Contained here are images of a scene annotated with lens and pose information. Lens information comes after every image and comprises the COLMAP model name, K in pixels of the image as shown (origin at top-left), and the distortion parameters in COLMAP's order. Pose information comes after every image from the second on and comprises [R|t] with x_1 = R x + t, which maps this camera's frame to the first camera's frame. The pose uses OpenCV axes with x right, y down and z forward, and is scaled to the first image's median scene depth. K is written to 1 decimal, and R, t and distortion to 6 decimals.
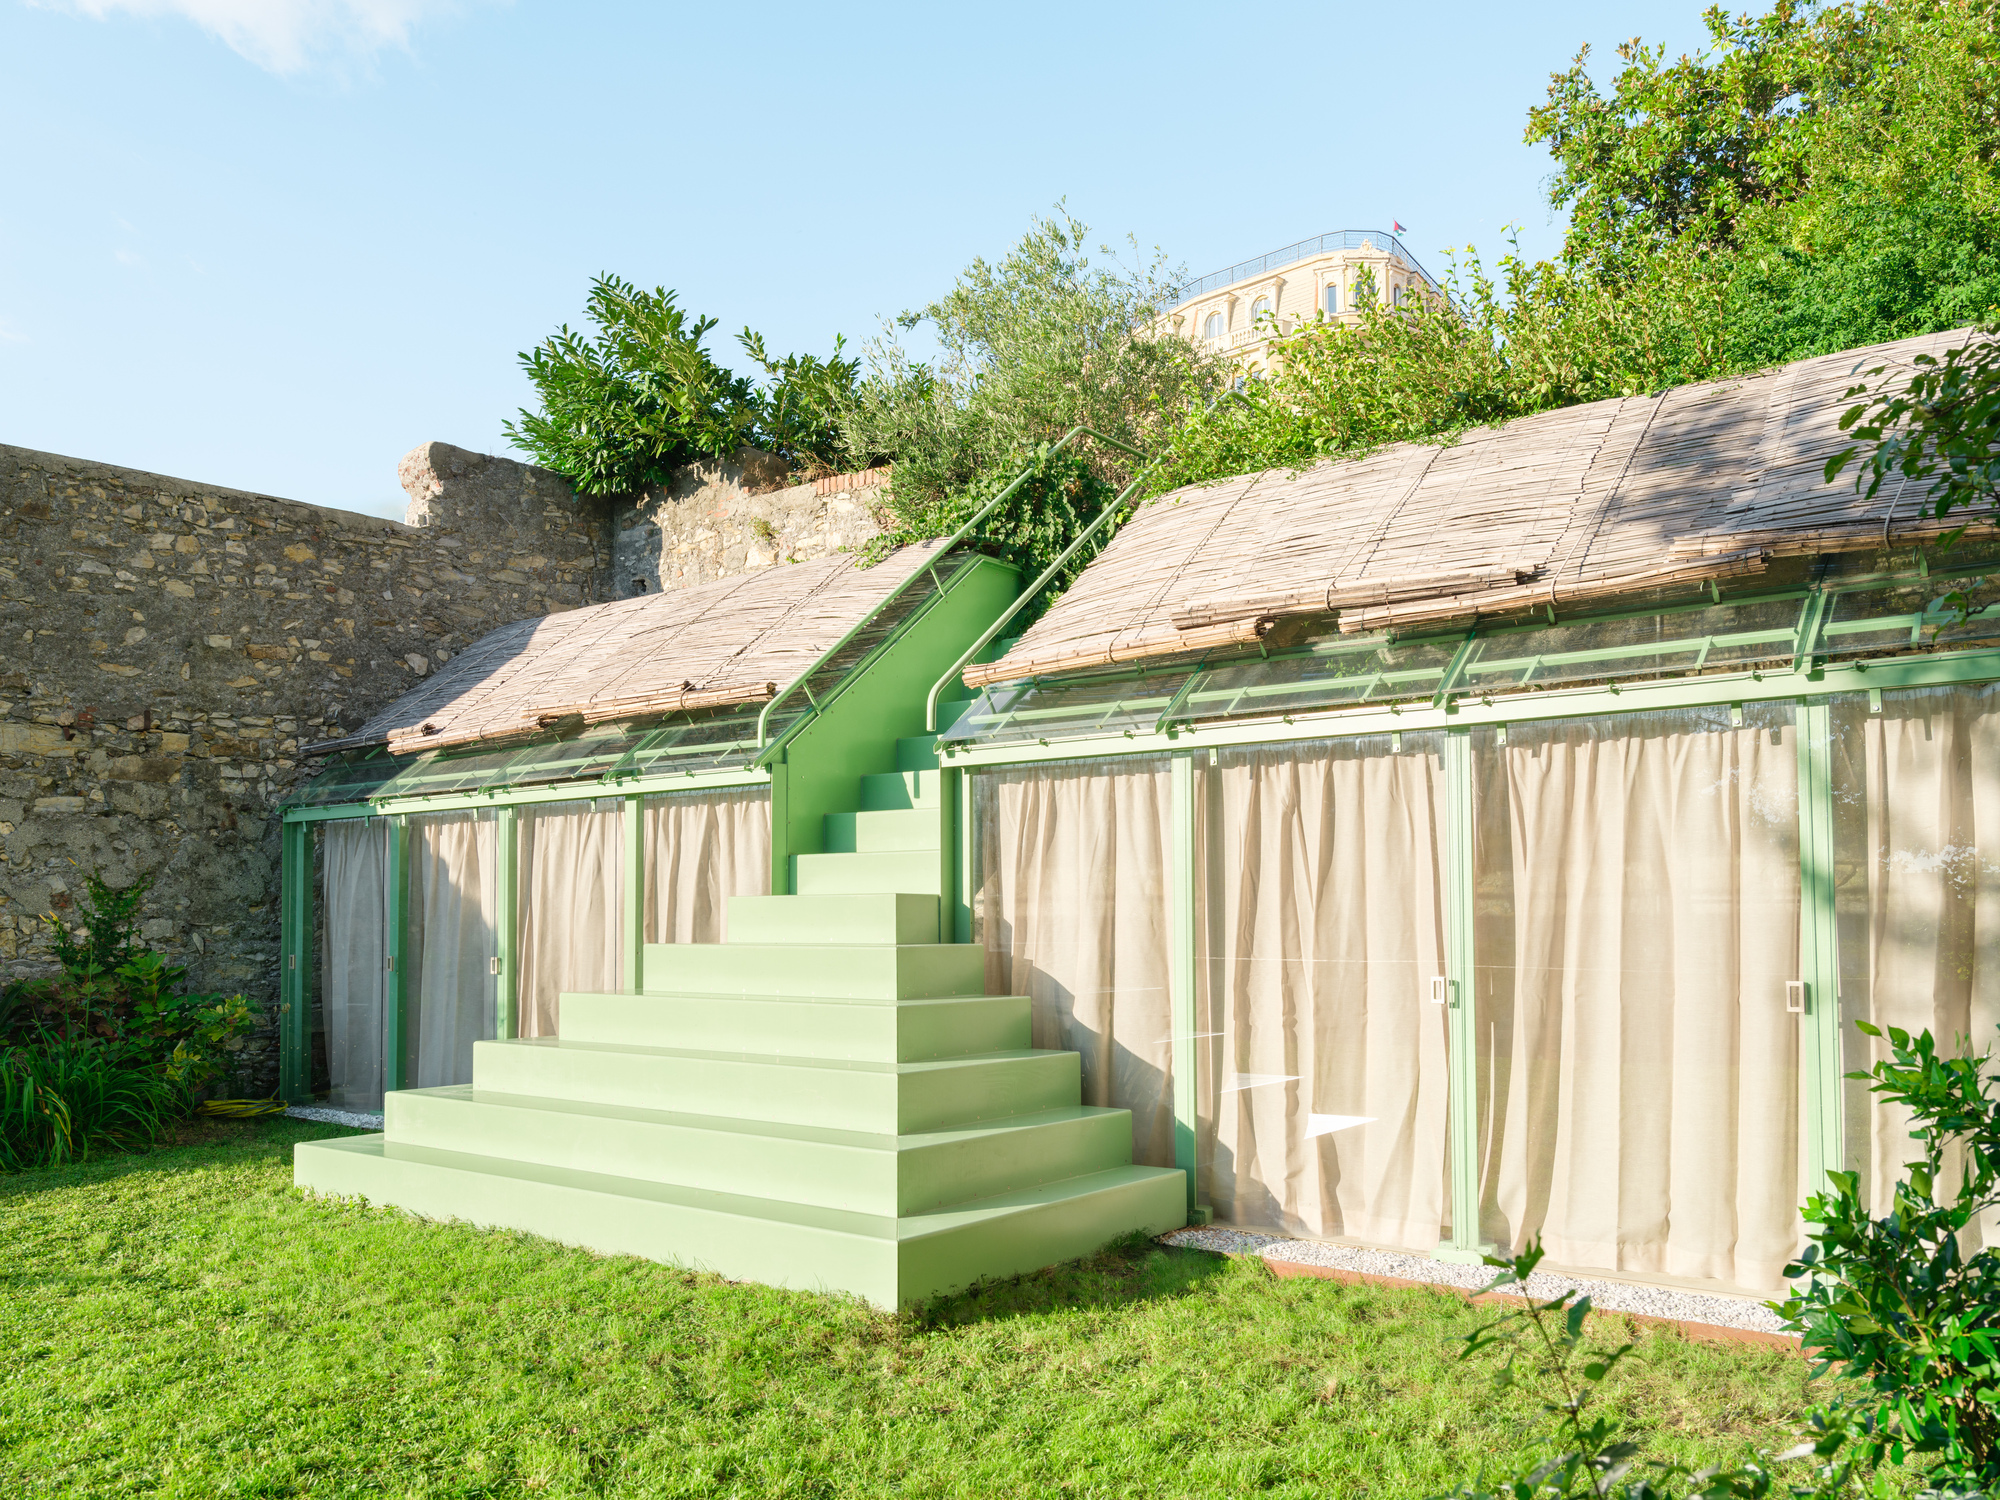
lens RADIAL K [[1531.5, 0, 967.4], [0, 1531.5, 807.6], [0, 0, 1]] dist [-0.007311, 0.033134]
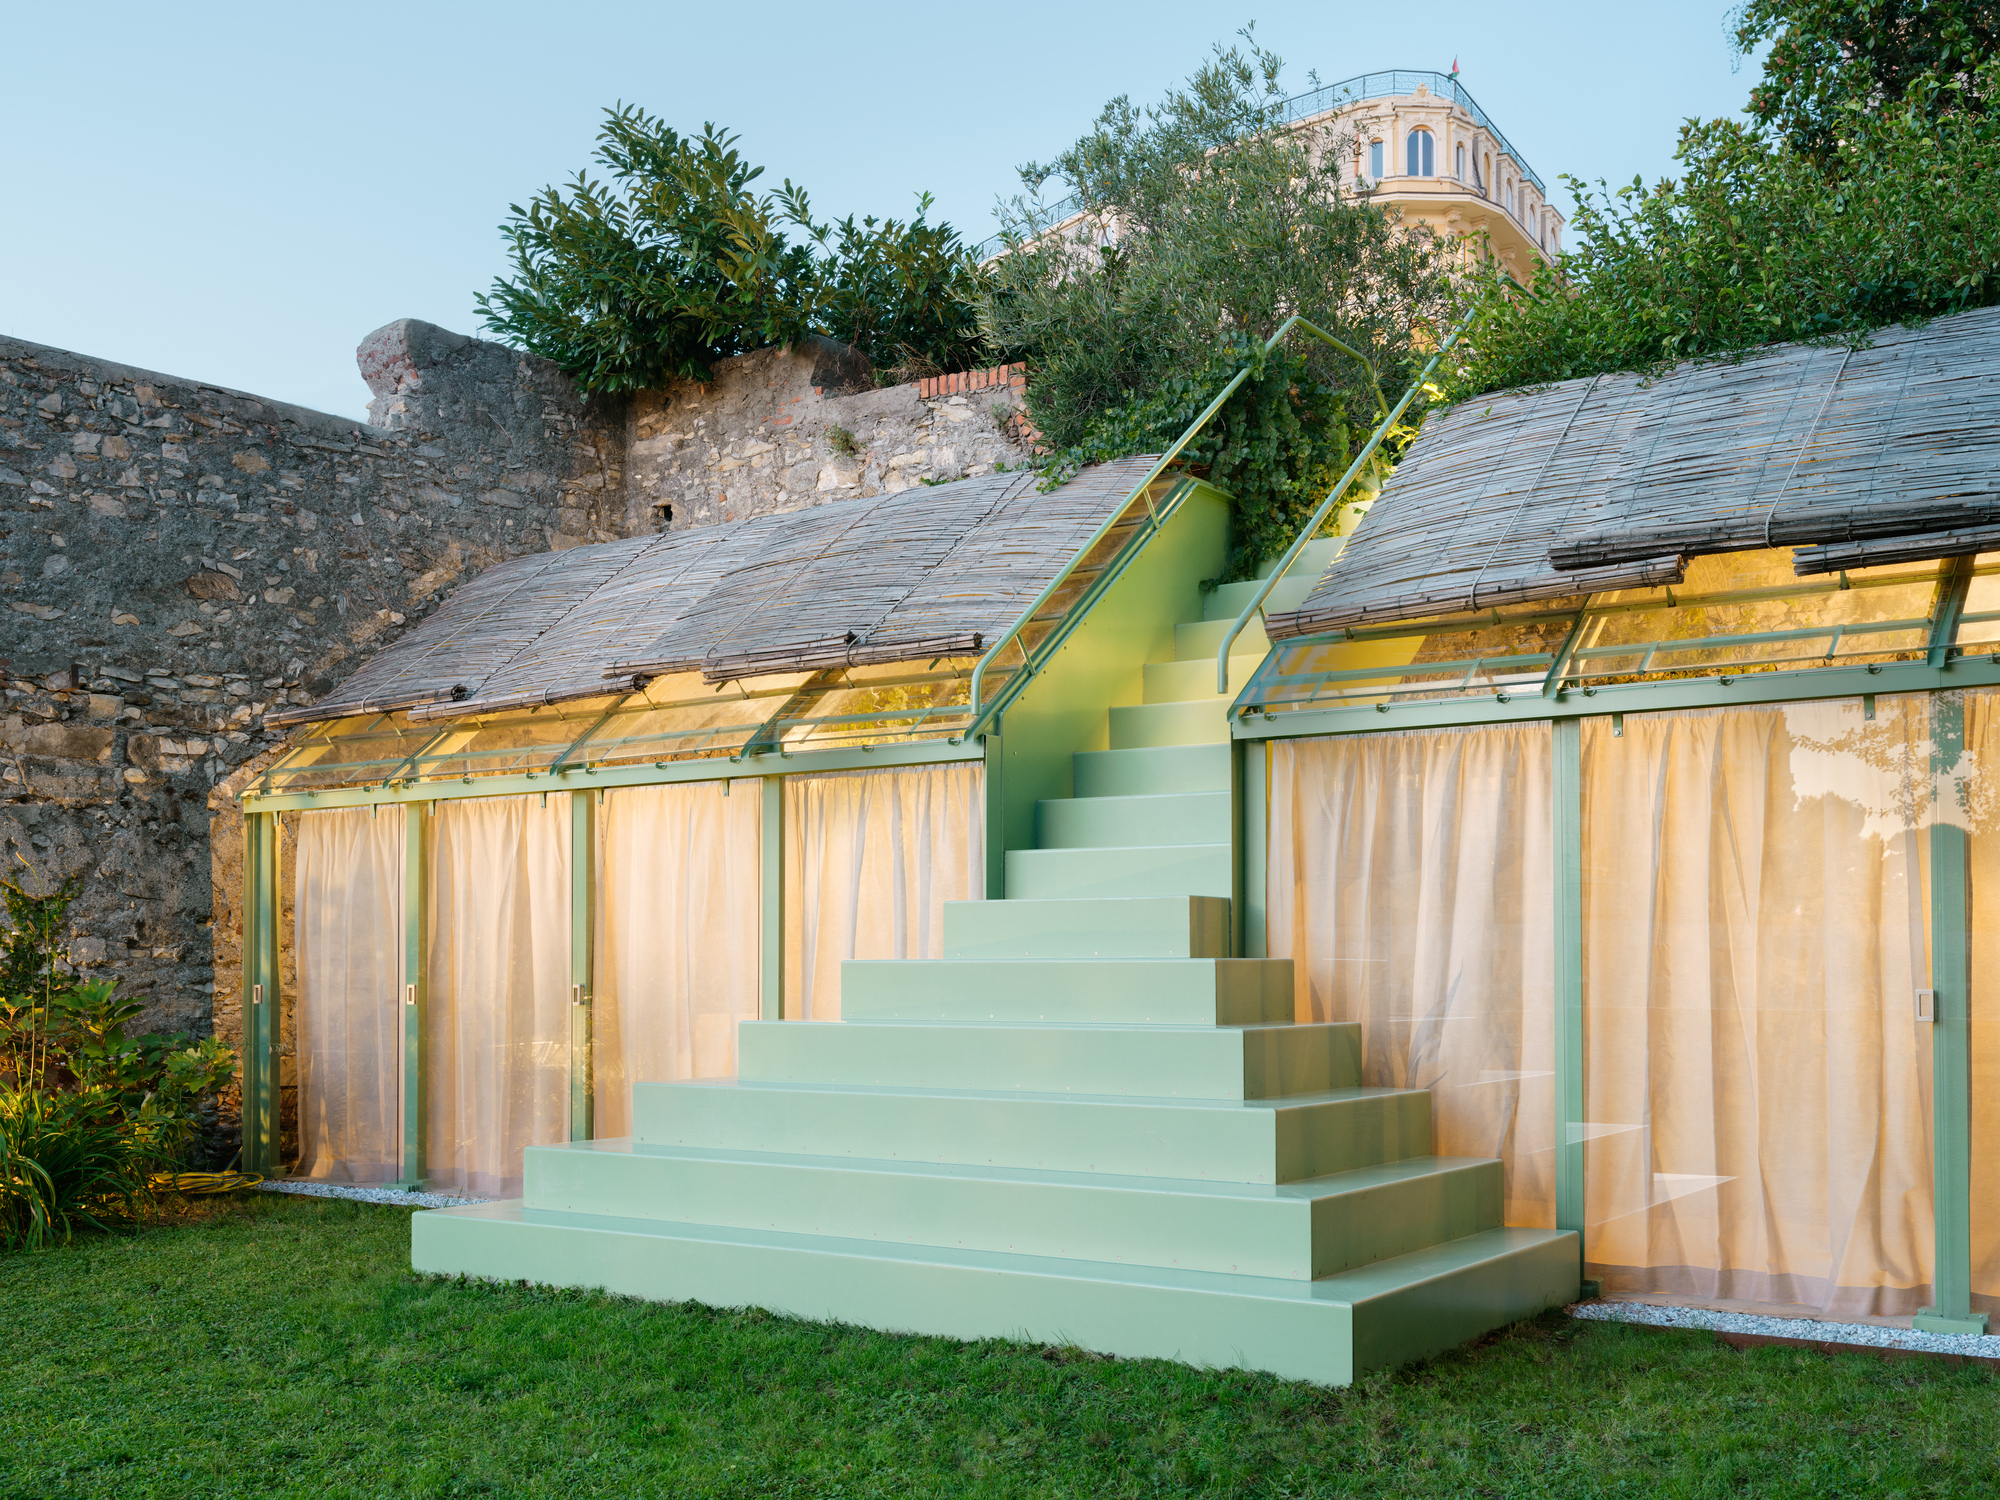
lens RADIAL K [[2018.9, 0, 1000.2], [0, 2018.9, 836.2], [0, 0, 1]] dist [0.012521, 0.000000]
pose [[0.998027, 0.005099, 0.062577, -0.130731], [-0.005582, 0.999956, 0.007542, 0.011194], [-0.062536, -0.007877, 0.998012, -0.031671]]
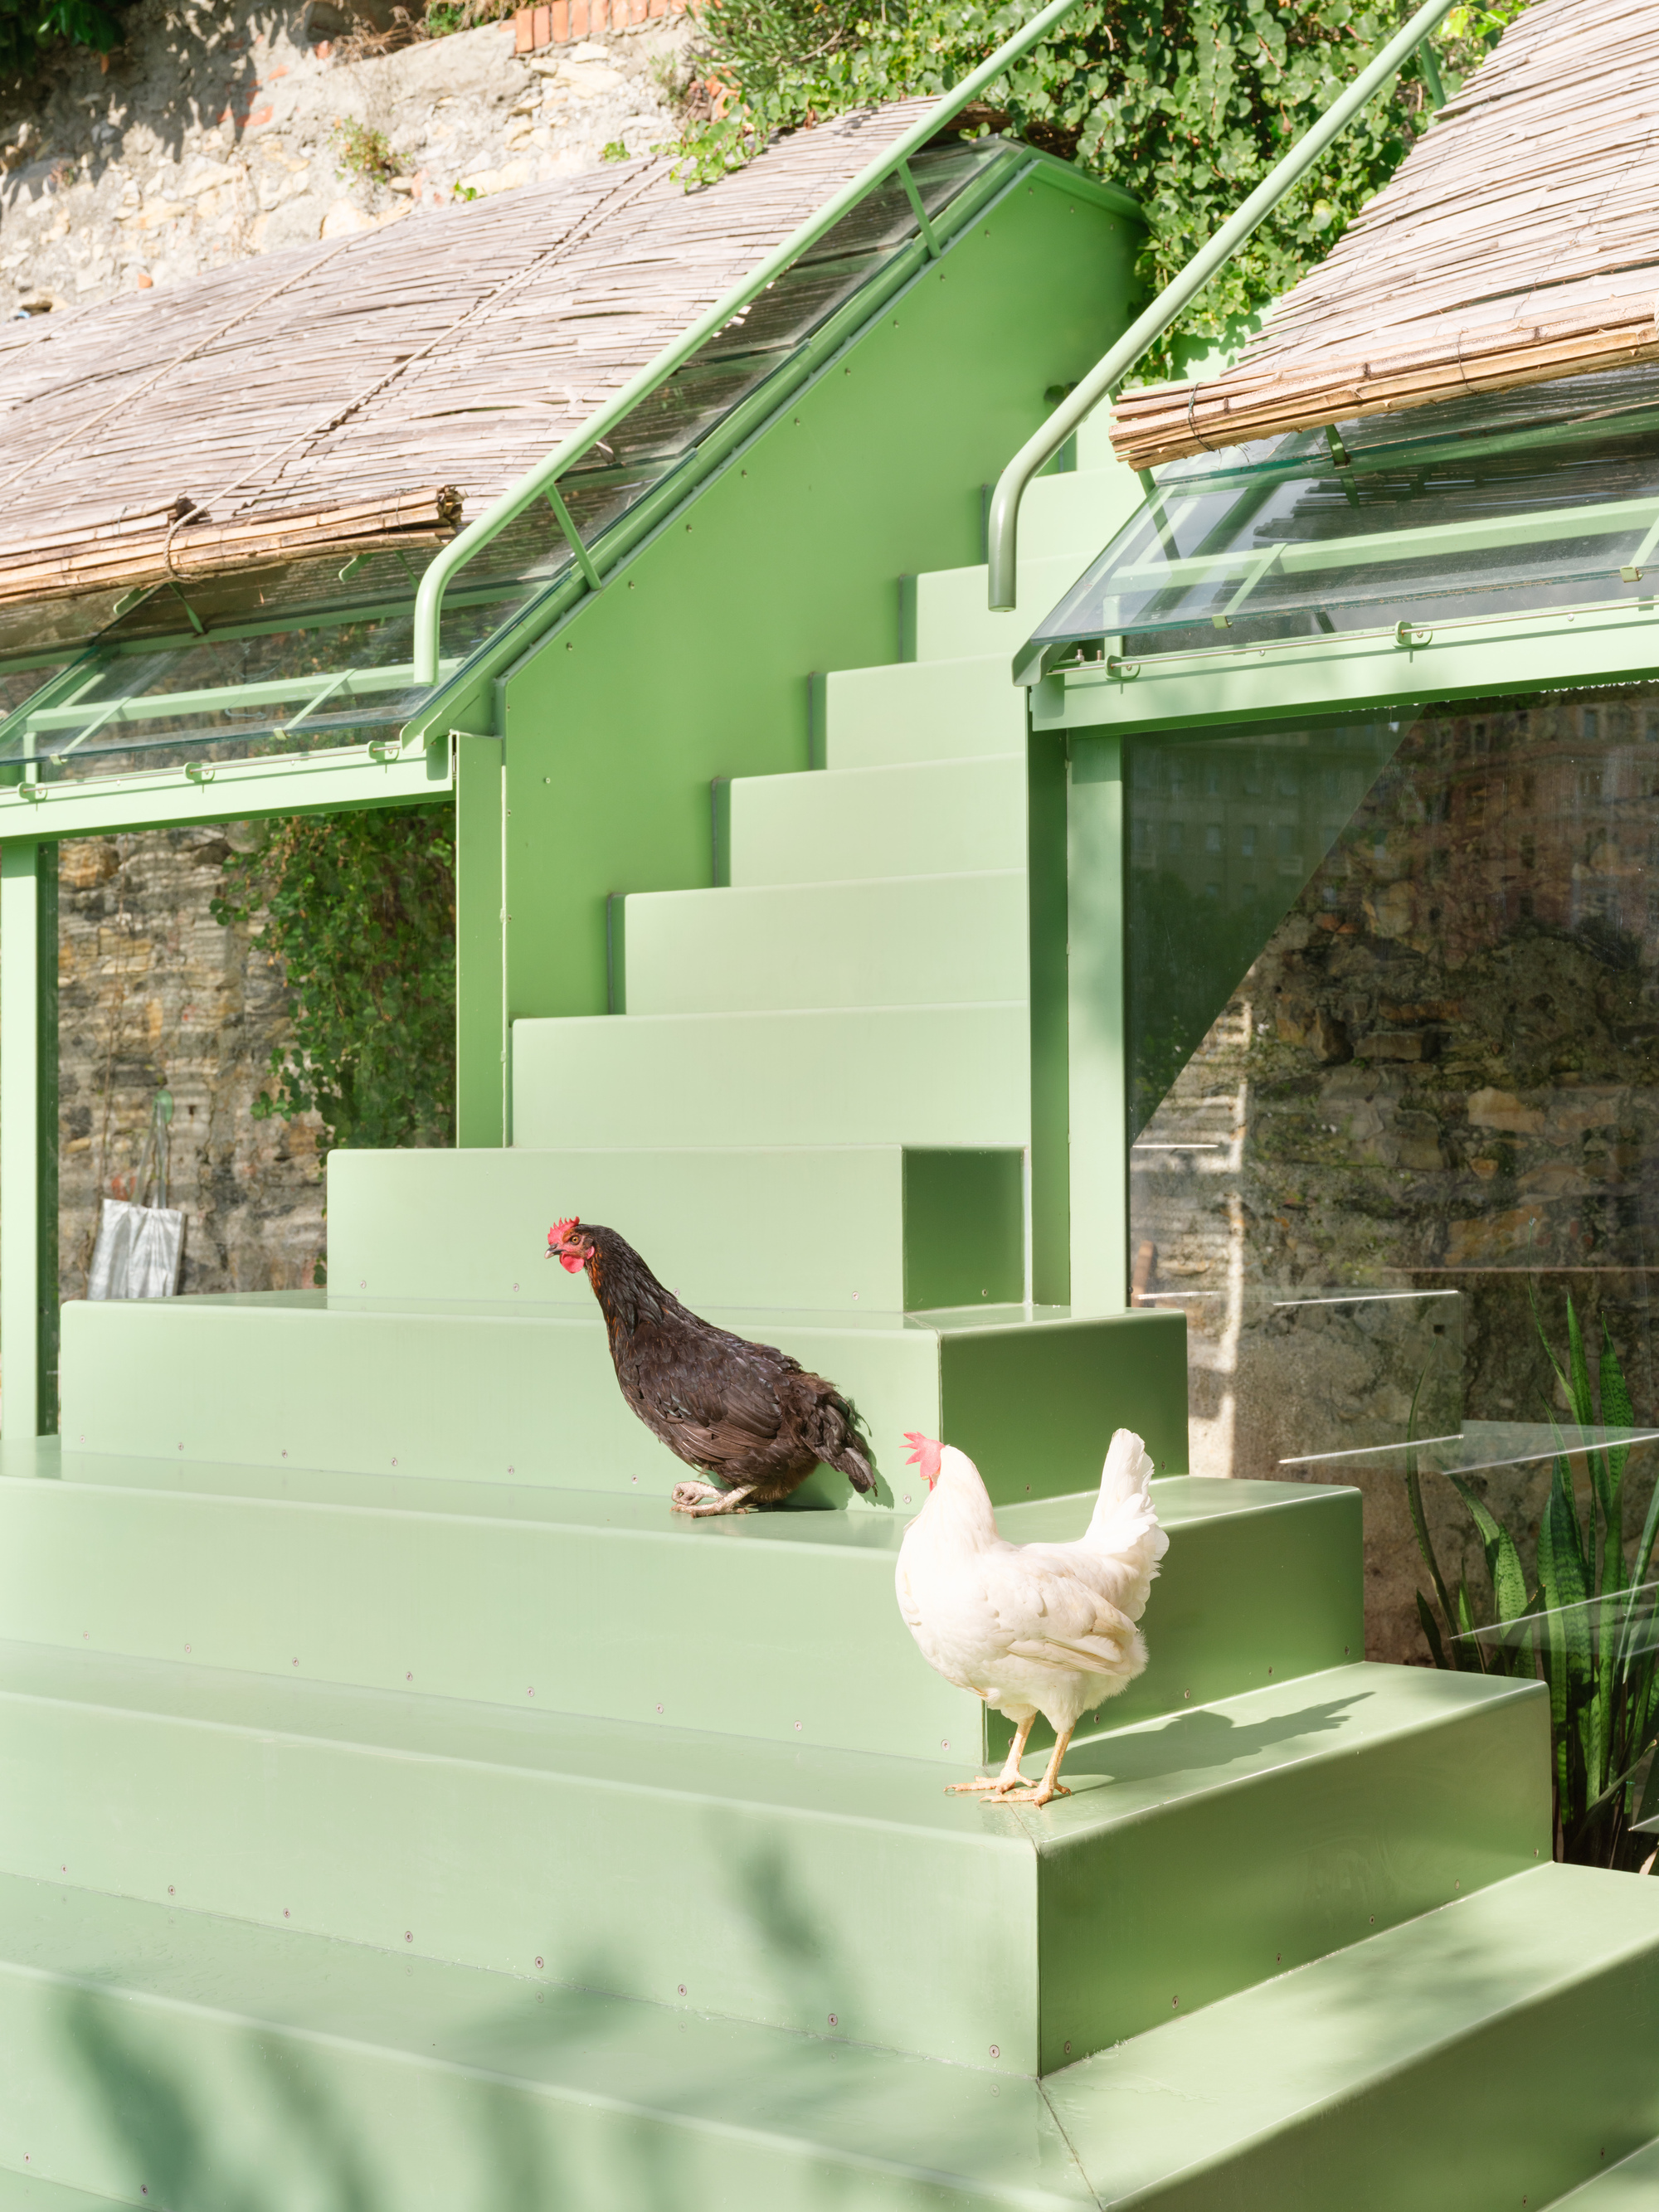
lens RADIAL K [[3216.9, 0, 813.3], [0, 3216.9, 1103.7], [0, 0, 1]] dist [-0.034465, 0.000000]
pose [[0.999730, -0.003383, 0.022970, -0.048351], [0.002094, 0.998433, 0.055919, 0.007773], [-0.023123, -0.055856, 0.998171, 0.226004]]
